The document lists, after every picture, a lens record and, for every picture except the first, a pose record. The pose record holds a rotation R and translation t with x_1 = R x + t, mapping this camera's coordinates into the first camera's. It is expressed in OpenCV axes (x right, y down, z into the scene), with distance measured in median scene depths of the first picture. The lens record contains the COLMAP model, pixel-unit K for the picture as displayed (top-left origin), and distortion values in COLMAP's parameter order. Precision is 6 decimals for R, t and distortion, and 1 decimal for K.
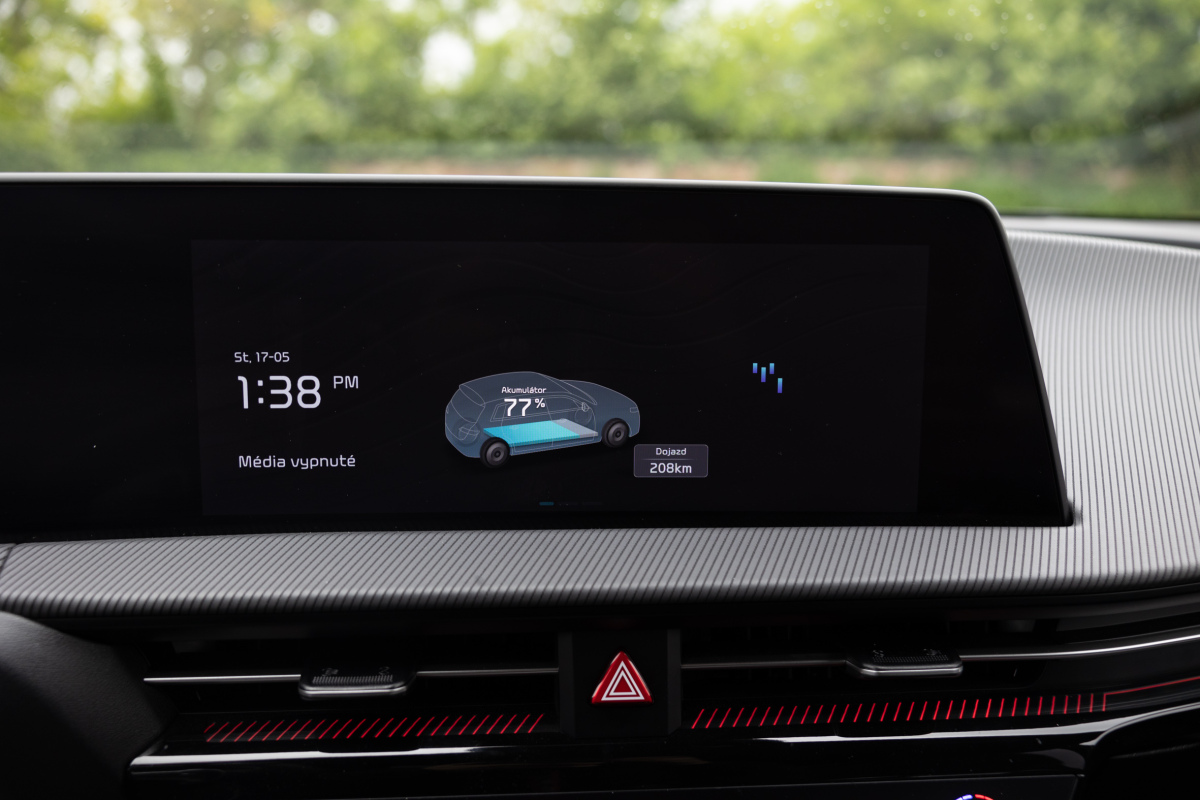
lens RADIAL K [[1074.2, 0, 598.0], [0, 1074.2, 393.8], [0, 0, 1]] dist [-0.019185, 0.003738]
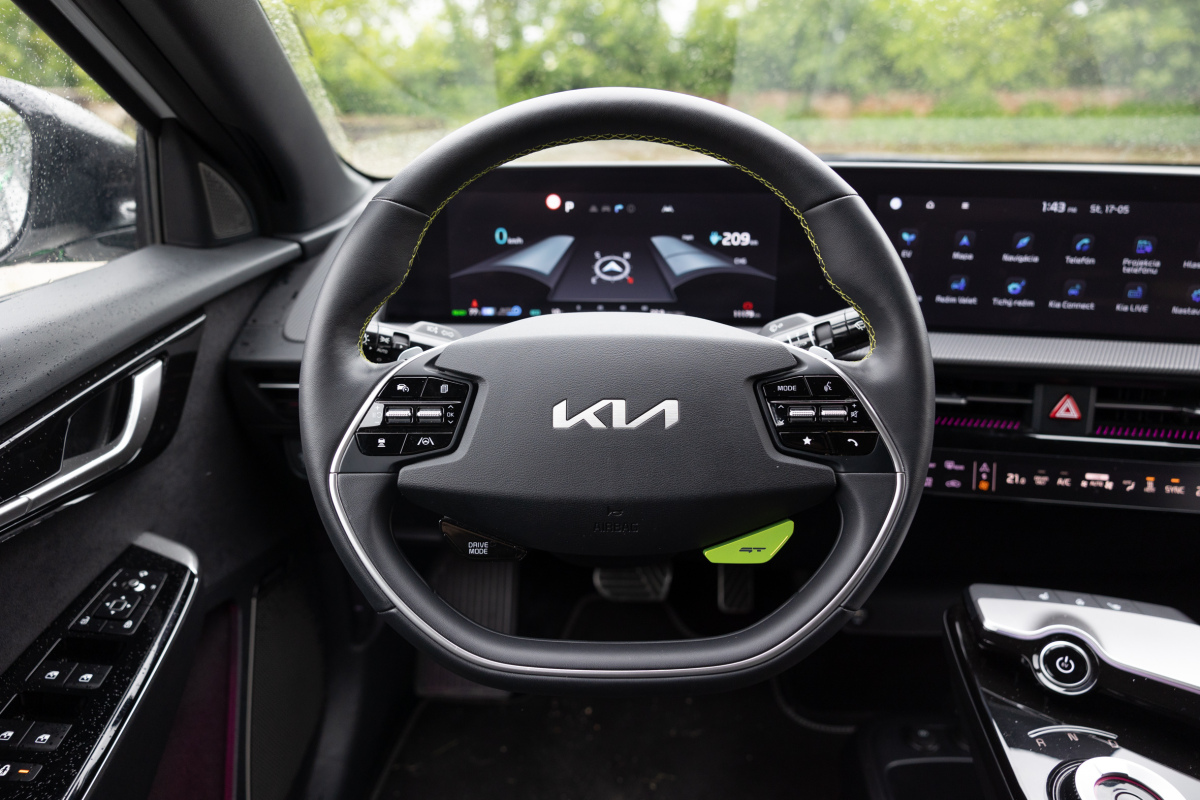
lens RADIAL K [[835.0, 0, 595.2], [0, 835.0, 405.3], [0, 0, 1]] dist [0.016288, -0.000555]
pose [[0.974634, 0.079198, -0.209325, -0.551713], [-0.048948, 0.988083, 0.145934, 0.060968], [0.218388, -0.131986, 0.966895, -0.847129]]
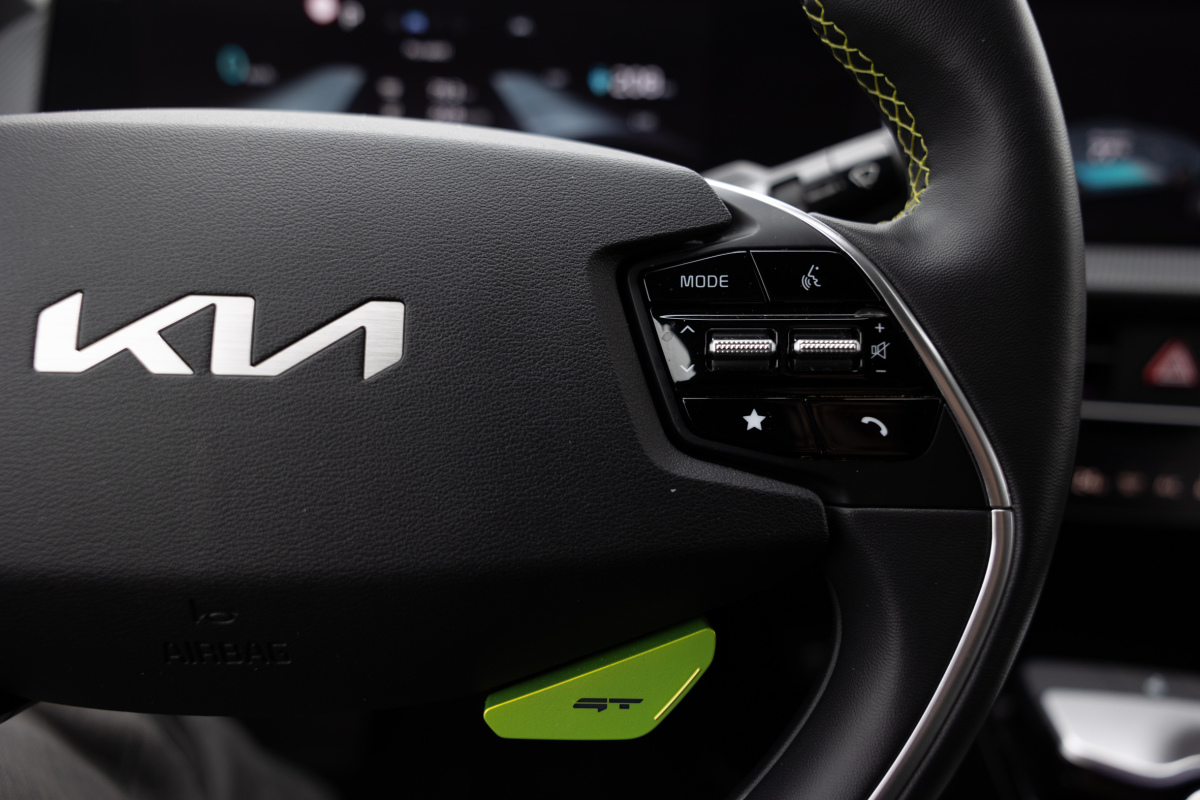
lens RADIAL K [[835.0, 0, 595.3], [0, 835.0, 403.5], [0, 0, 1]] dist [0.016288, -0.000555]
pose [[0.985920, 0.098123, -0.135402, -0.527774], [-0.076525, 0.984726, 0.156392, 0.192659], [0.148680, -0.143829, 0.978370, -0.114983]]
